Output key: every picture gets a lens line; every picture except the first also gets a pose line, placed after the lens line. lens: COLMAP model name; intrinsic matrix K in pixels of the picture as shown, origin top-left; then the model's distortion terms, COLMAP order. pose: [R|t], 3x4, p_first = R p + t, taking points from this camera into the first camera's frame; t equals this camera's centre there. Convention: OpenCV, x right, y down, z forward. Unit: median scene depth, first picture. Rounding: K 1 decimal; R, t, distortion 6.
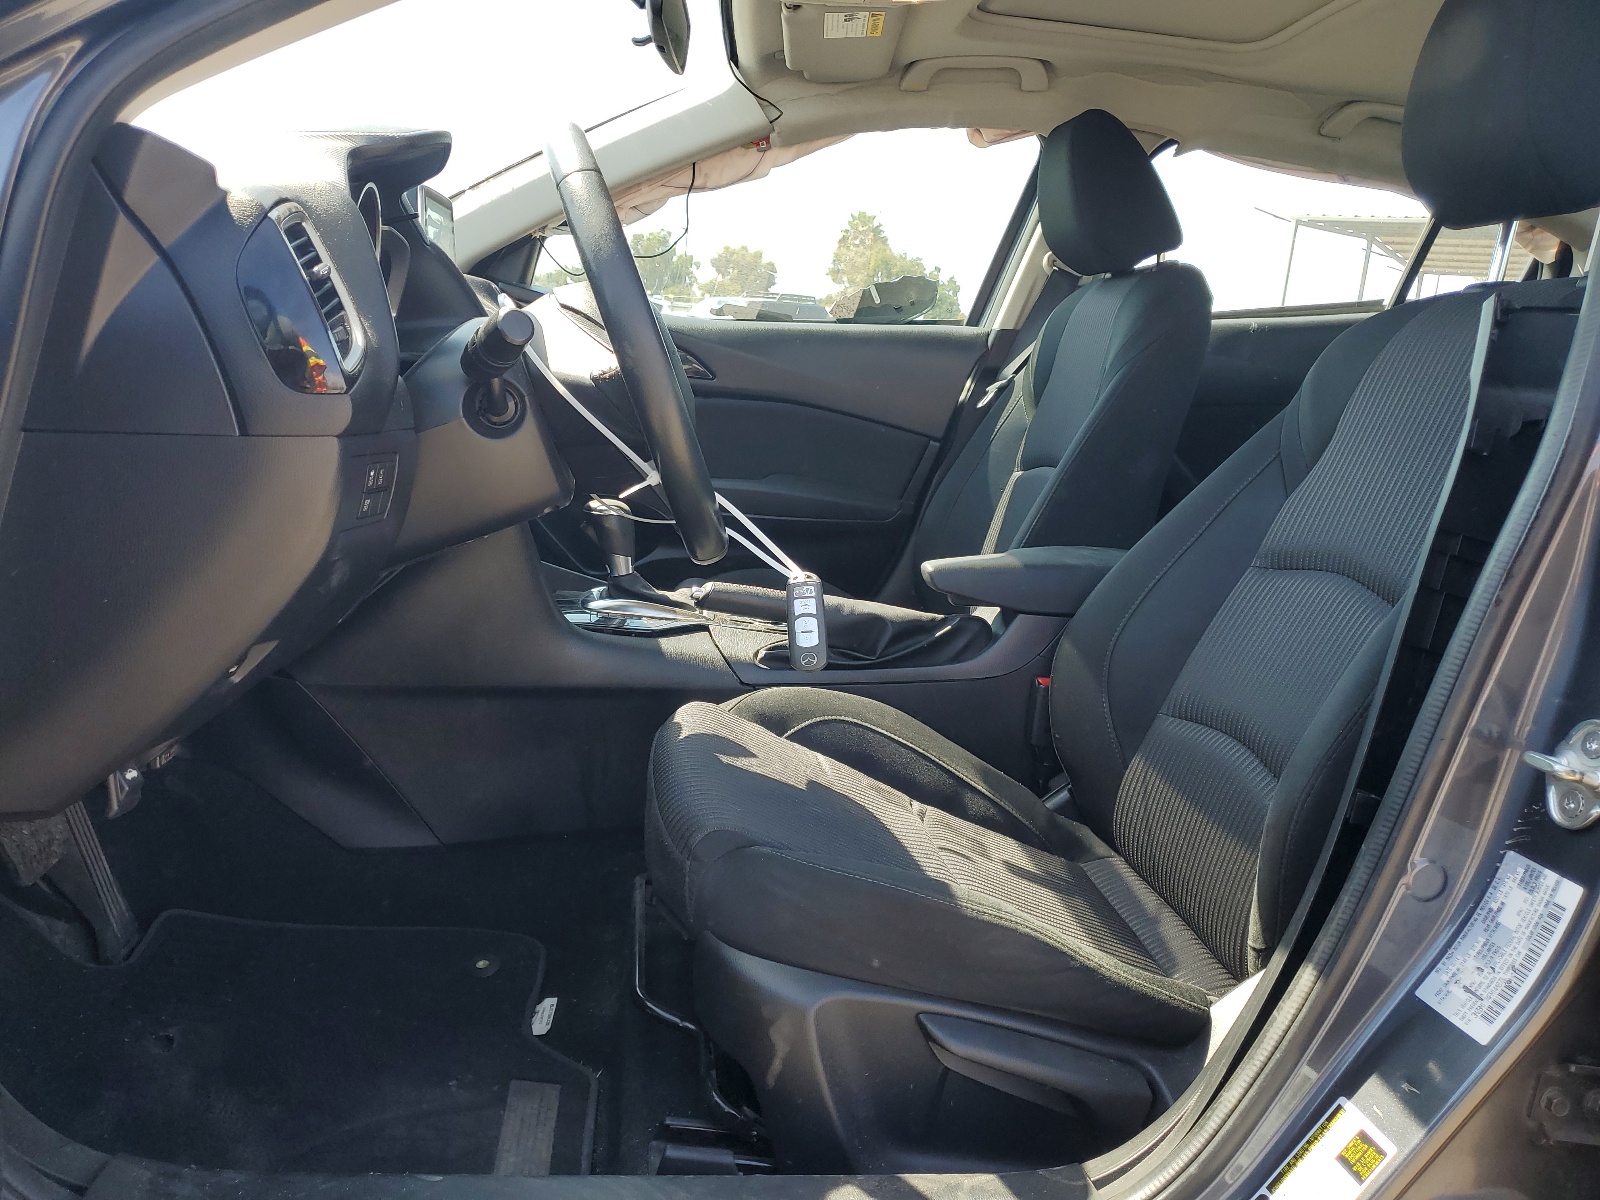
lens RADIAL K [[1203.4, 0, 800.0], [0, 1203.4, 600.0], [0, 0, 1]] dist [0.005266, -0.000175]
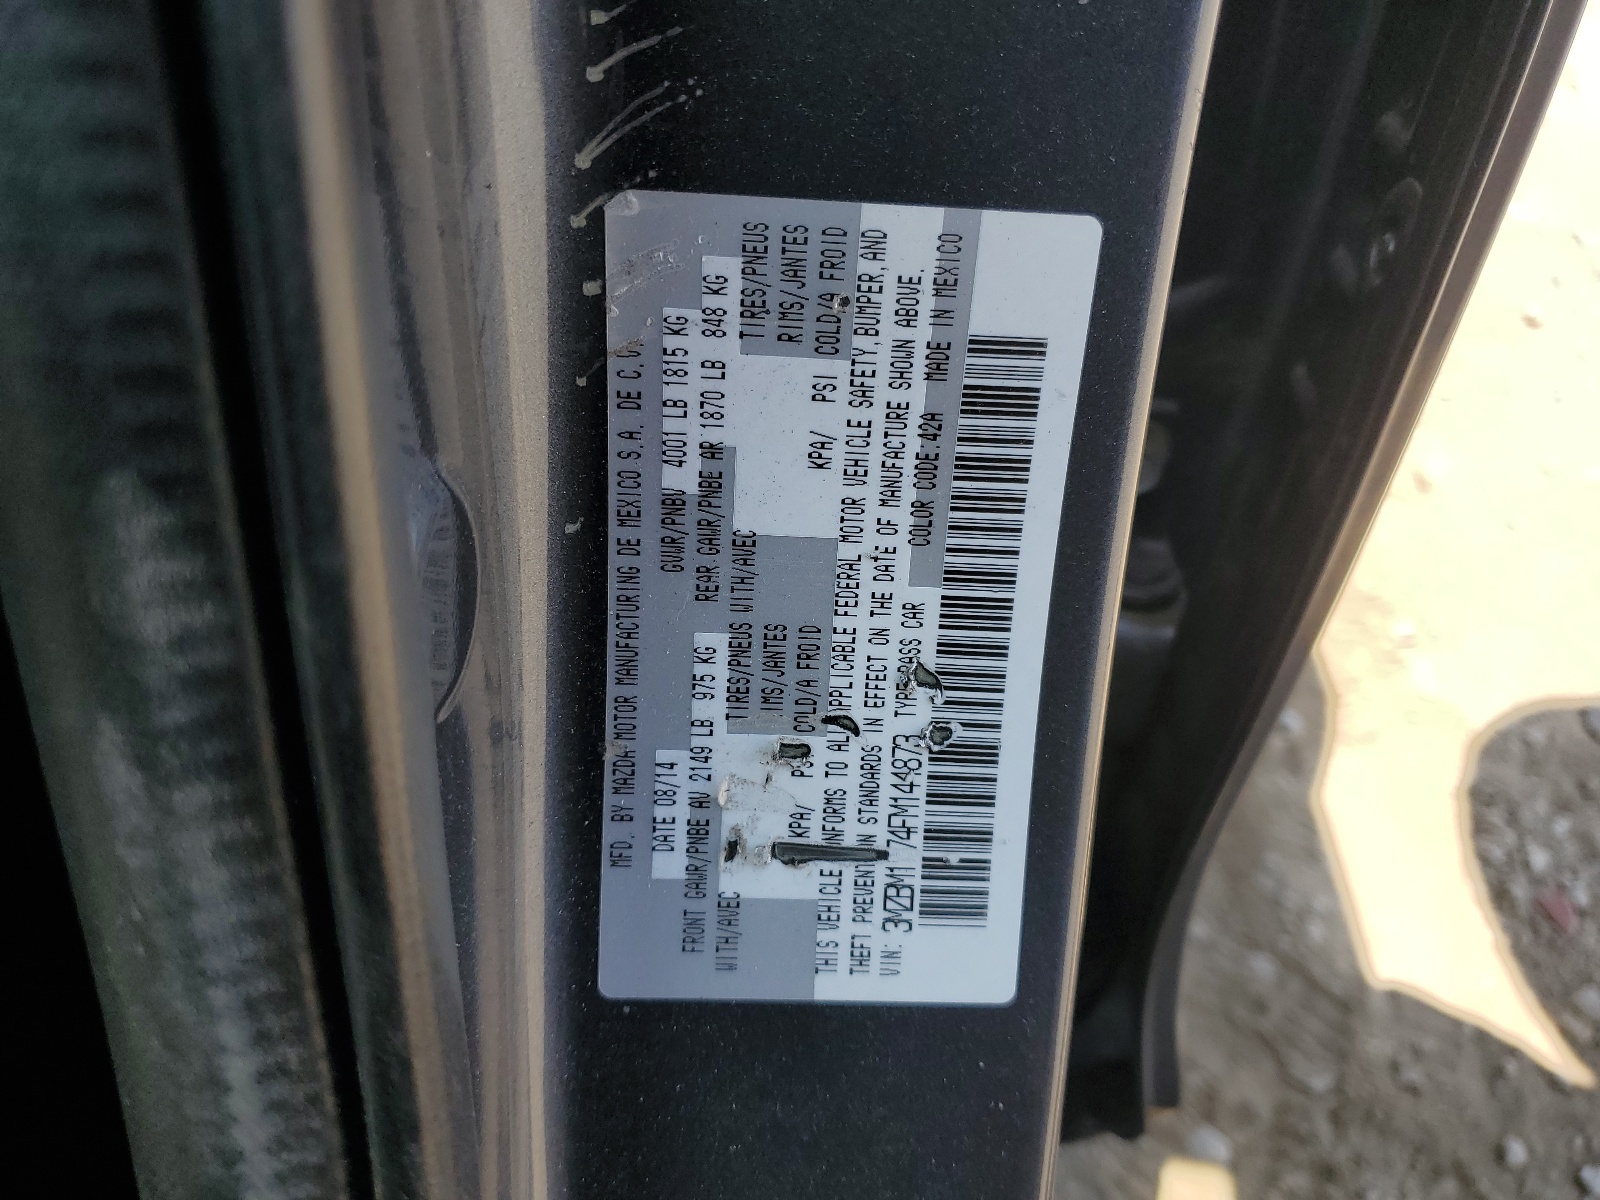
lens RADIAL K [[1203.4, 0, 800.0], [0, 1203.4, 600.0], [0, 0, 1]] dist [0.005266, -0.000175]
pose [[0.186054, -0.686680, 0.702748, 0.427715], [0.139940, 0.726464, 0.672805, 0.133614], [-0.972523, -0.026836, 0.231256, 0.953854]]
